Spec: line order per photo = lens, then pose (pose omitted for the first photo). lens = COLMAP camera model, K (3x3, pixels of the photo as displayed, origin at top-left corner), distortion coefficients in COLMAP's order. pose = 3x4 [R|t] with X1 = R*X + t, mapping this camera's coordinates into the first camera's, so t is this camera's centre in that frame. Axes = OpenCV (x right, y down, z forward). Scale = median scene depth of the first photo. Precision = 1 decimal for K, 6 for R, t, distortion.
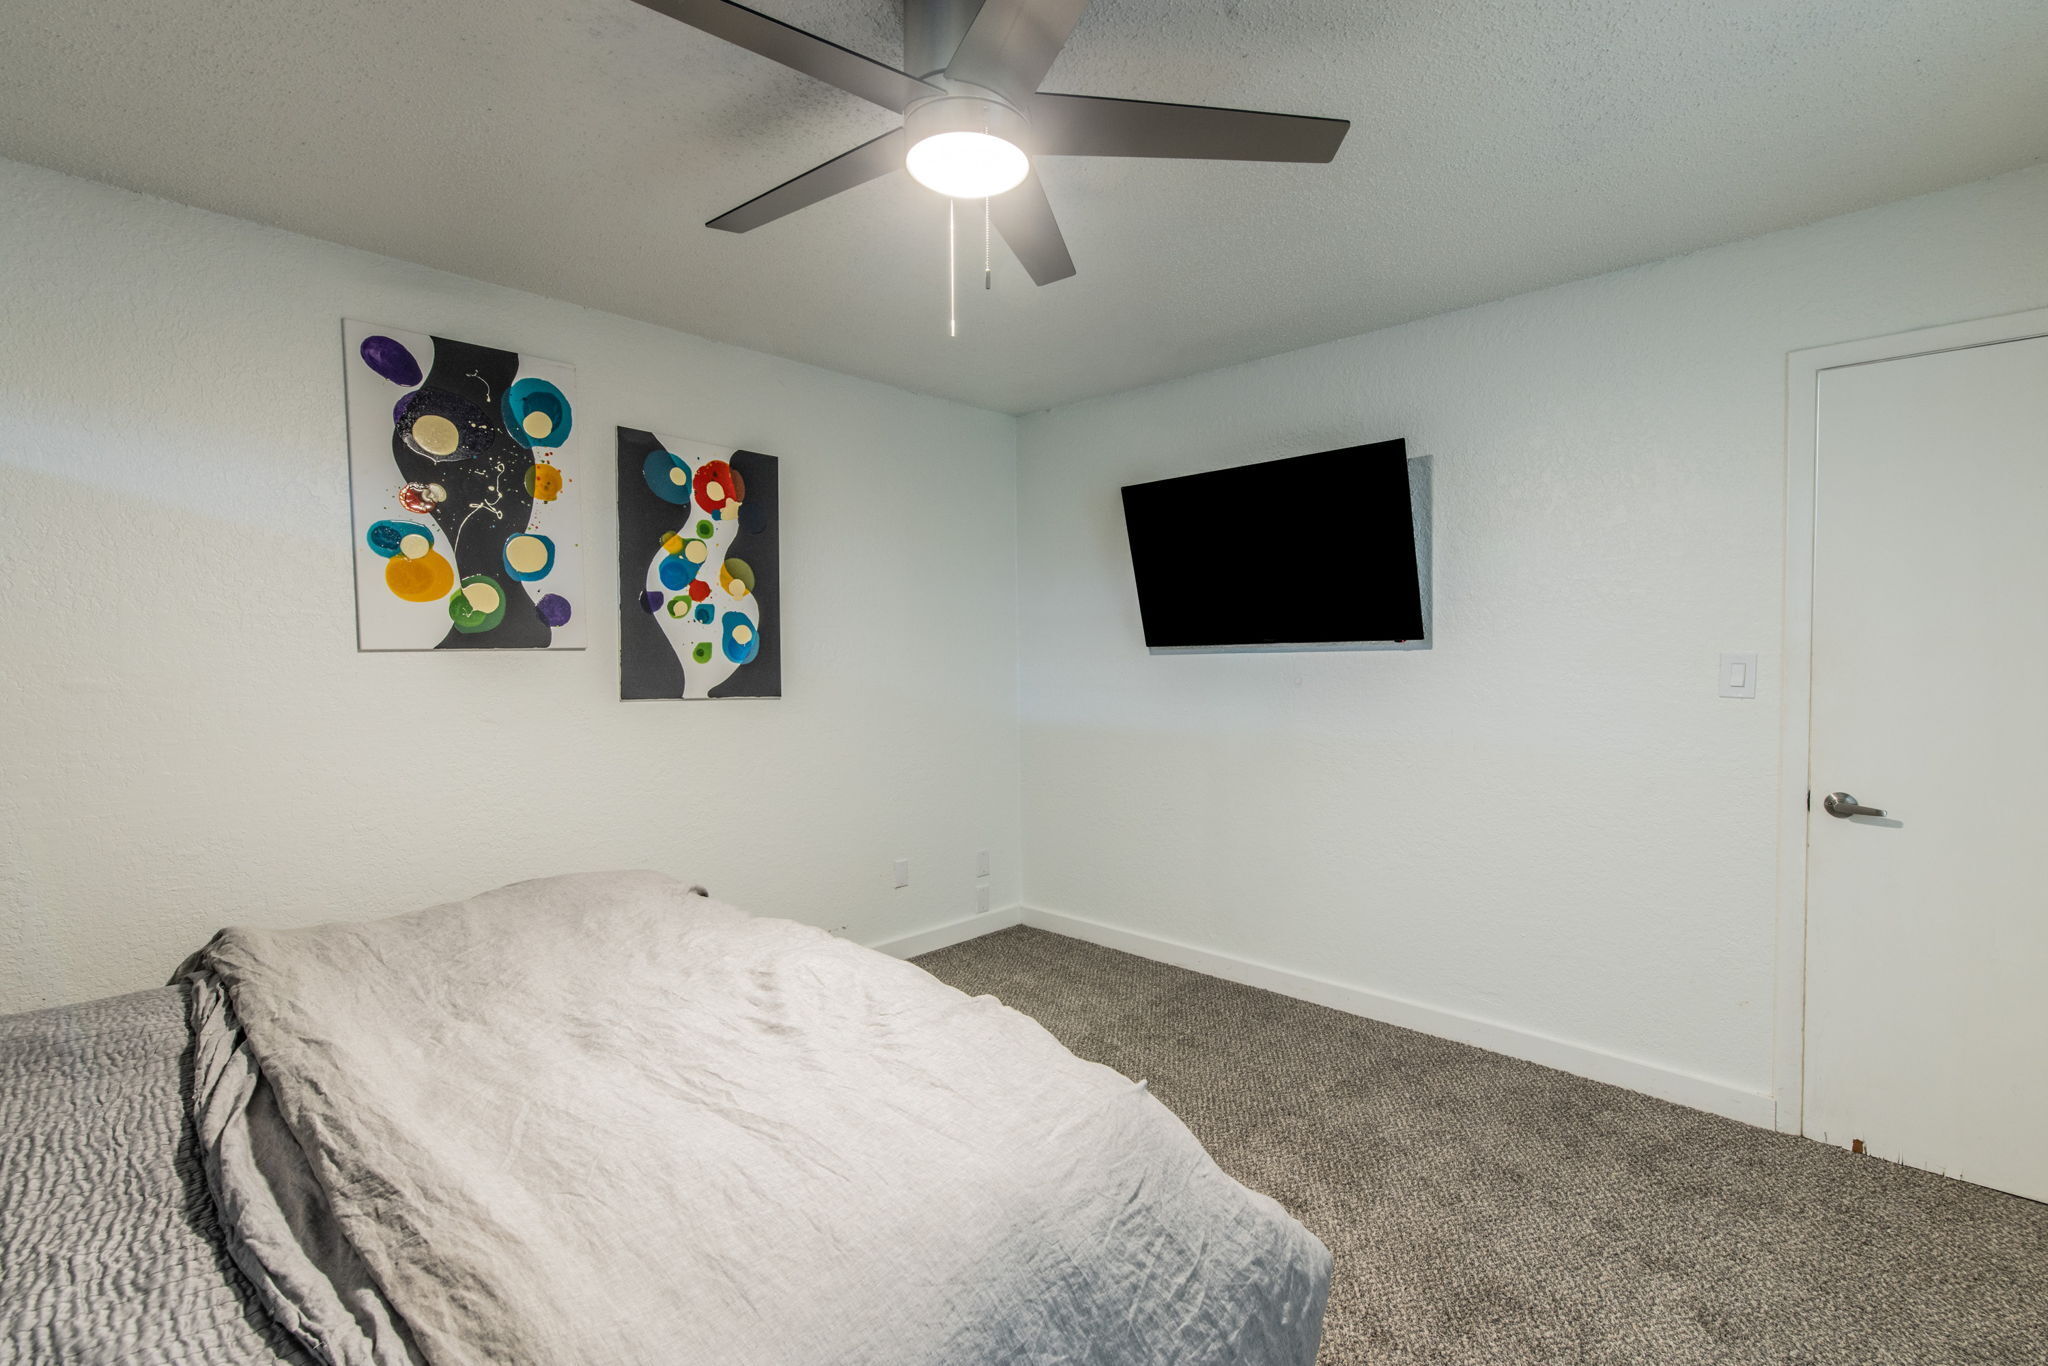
lens RADIAL K [[961.0, 0, 1027.8], [0, 961.0, 684.8], [0, 0, 1]] dist [-0.003056, -0.000044]
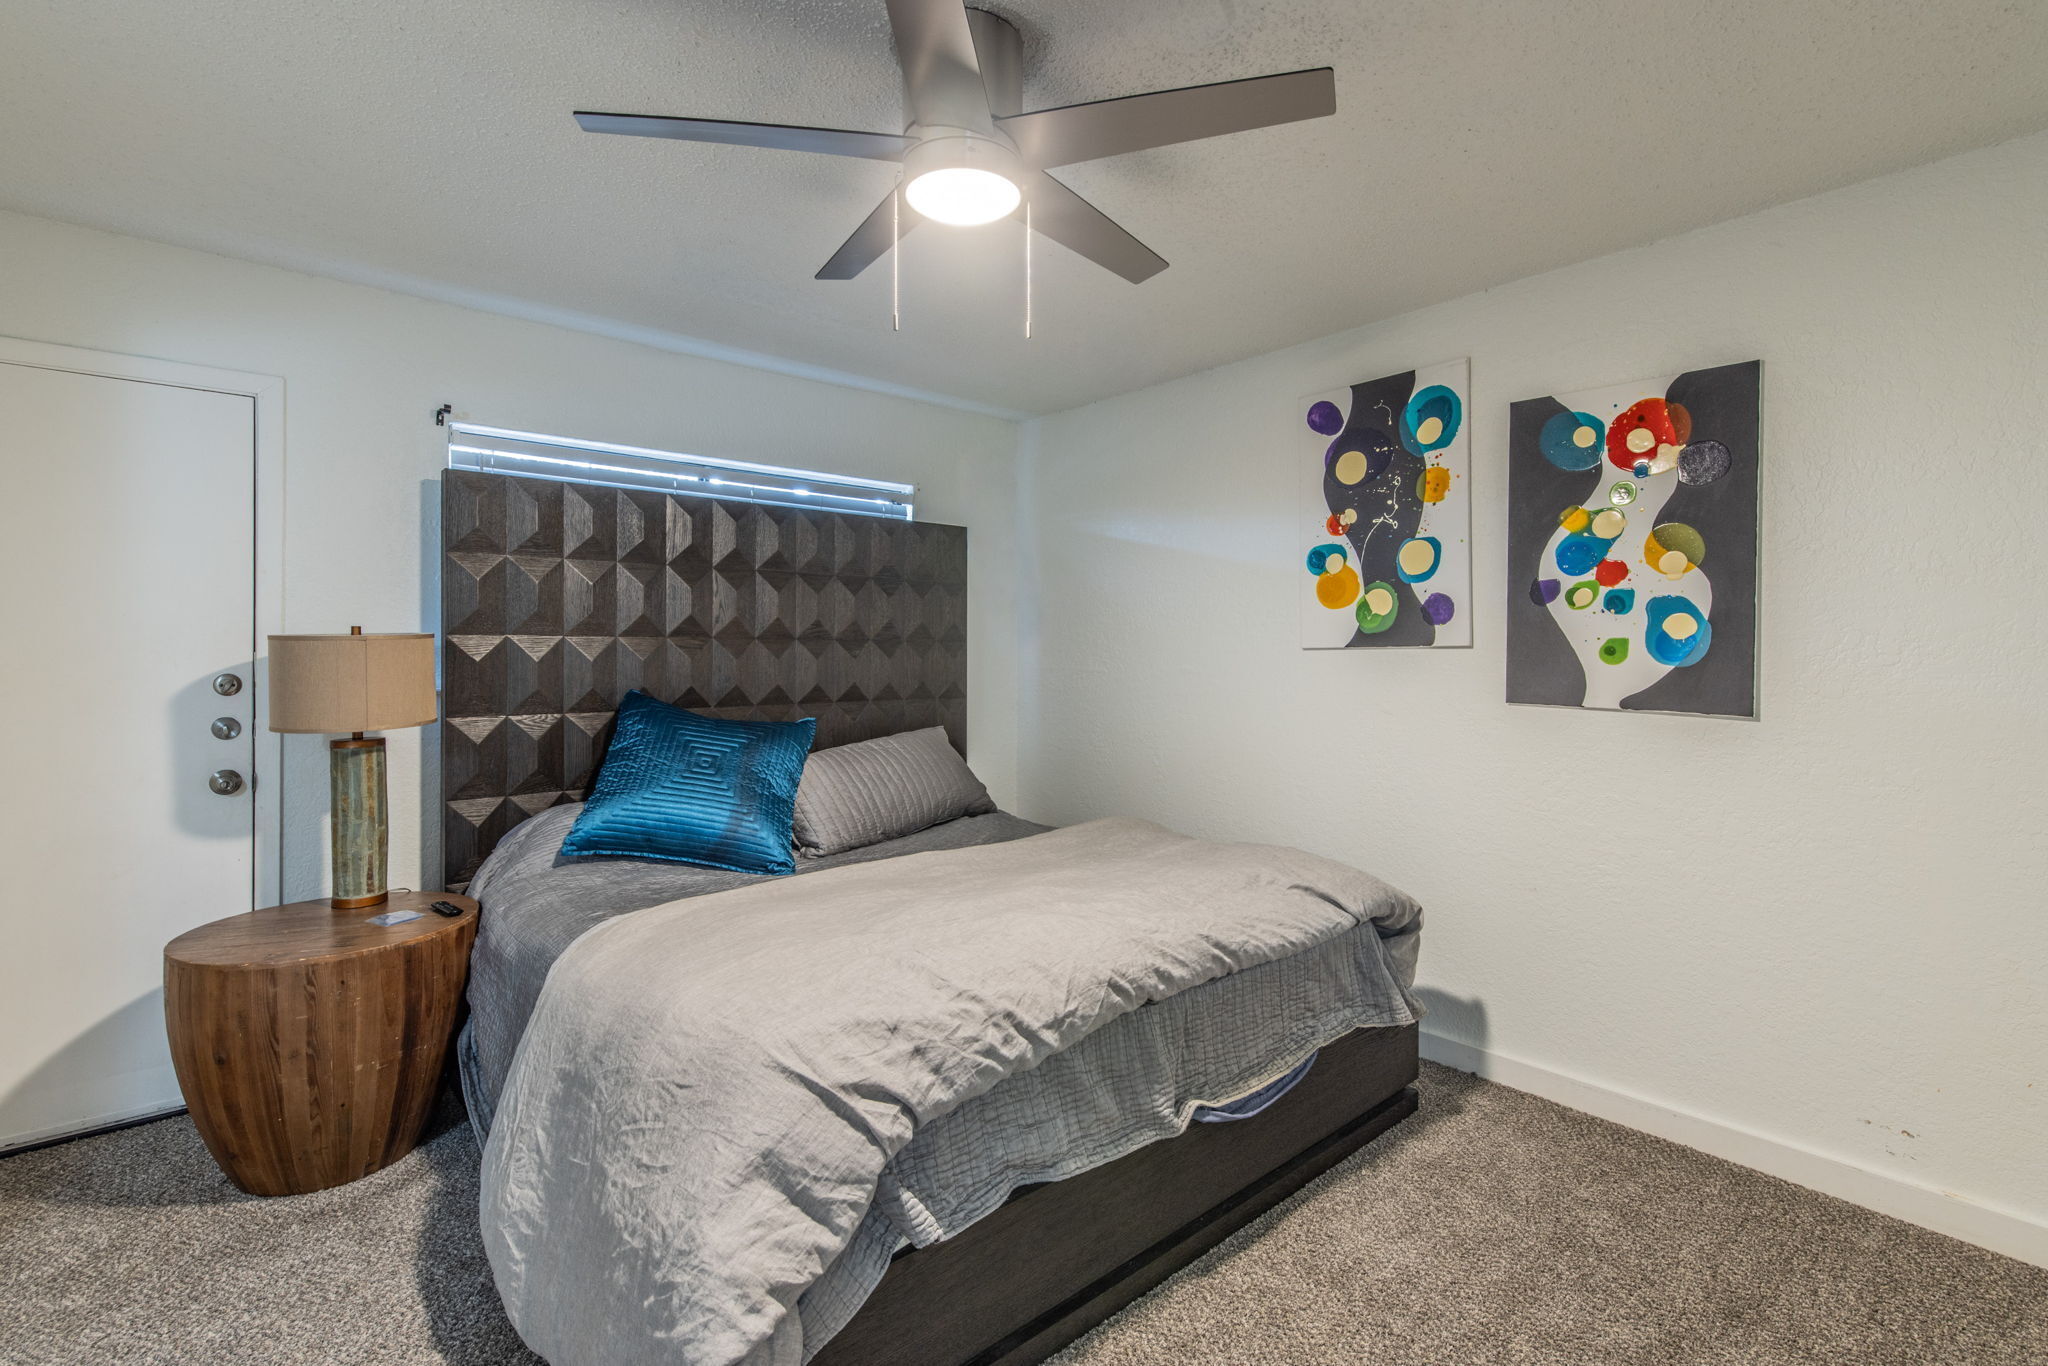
lens RADIAL K [[961.0, 0, 1027.0], [0, 961.0, 665.2], [0, 0, 1]] dist [-0.003056, -0.000044]
pose [[-0.126872, 0.013723, -0.991824, 0.530553], [-0.035581, 0.999198, 0.018377, -0.020179], [0.991281, 0.037622, -0.126282, 0.656961]]
